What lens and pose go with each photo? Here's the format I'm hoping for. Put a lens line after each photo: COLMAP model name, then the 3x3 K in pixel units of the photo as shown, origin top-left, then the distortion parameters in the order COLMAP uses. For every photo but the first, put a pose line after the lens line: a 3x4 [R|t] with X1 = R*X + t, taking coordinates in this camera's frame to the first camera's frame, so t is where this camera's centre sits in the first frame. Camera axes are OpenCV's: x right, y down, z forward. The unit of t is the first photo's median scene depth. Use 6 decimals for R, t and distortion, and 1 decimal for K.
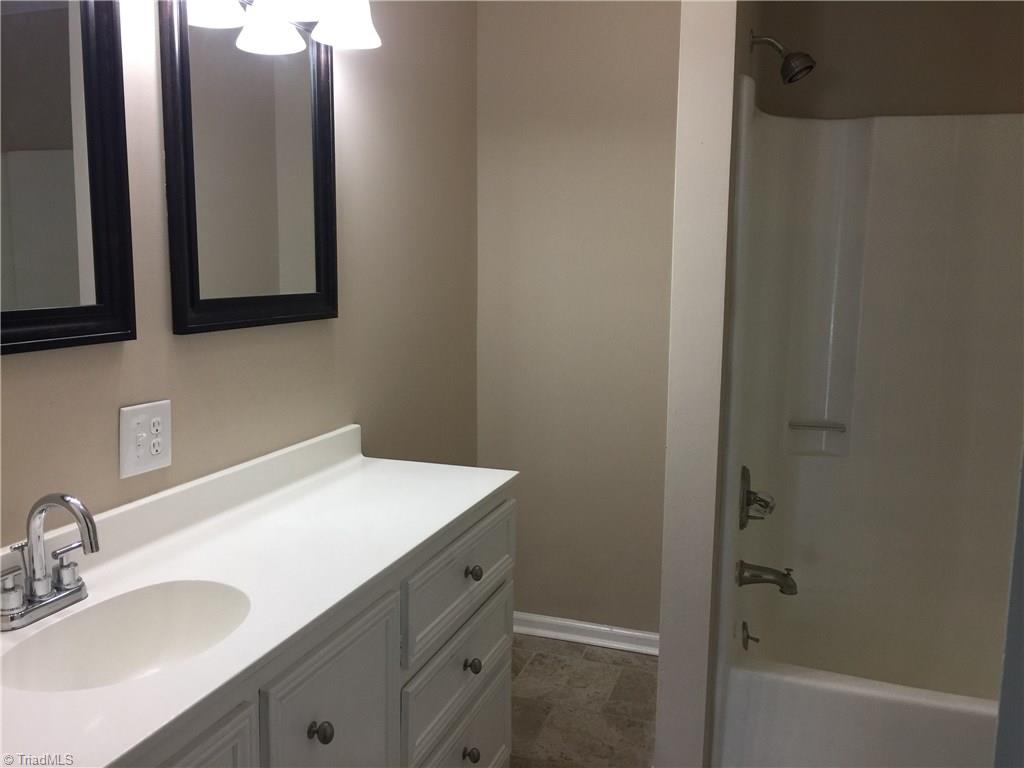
lens RADIAL K [[876.2, 0, 512.7], [0, 876.2, 381.5], [0, 0, 1]] dist [0.065229, -0.087509]
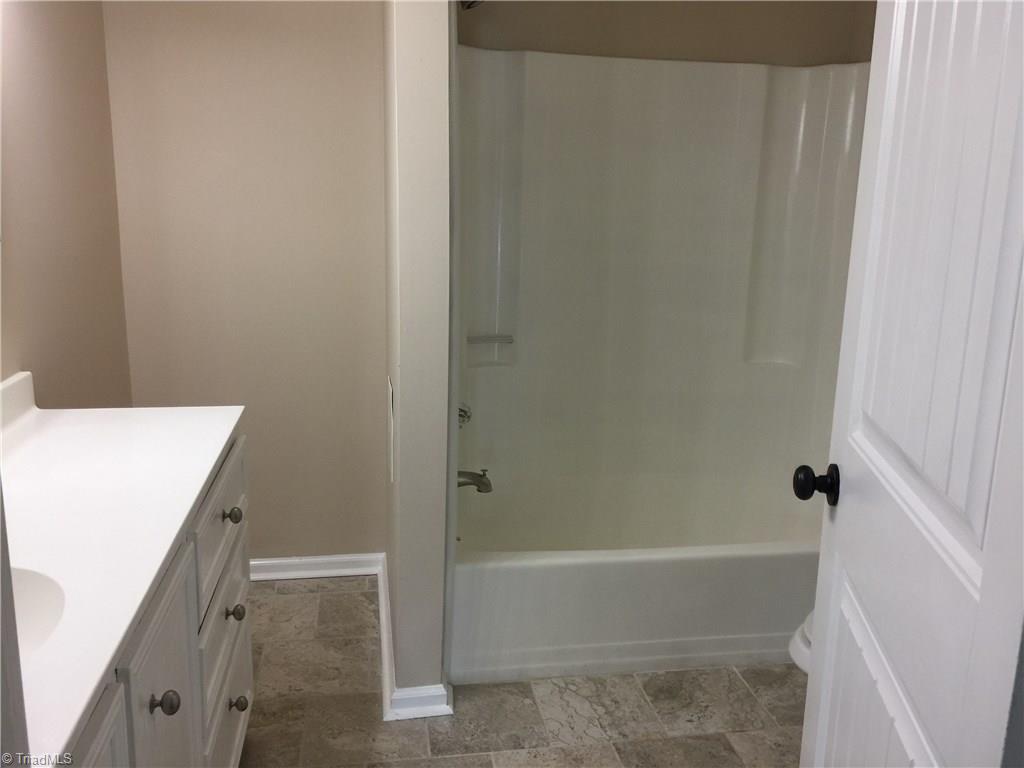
lens RADIAL K [[876.2, 0, 517.0], [0, 876.2, 388.6], [0, 0, 1]] dist [0.065229, -0.087509]
pose [[0.869821, -0.095406, 0.484055, -0.163618], [0.054365, 0.993684, 0.098162, 0.006810], [-0.490363, -0.059067, 0.869514, 0.035625]]
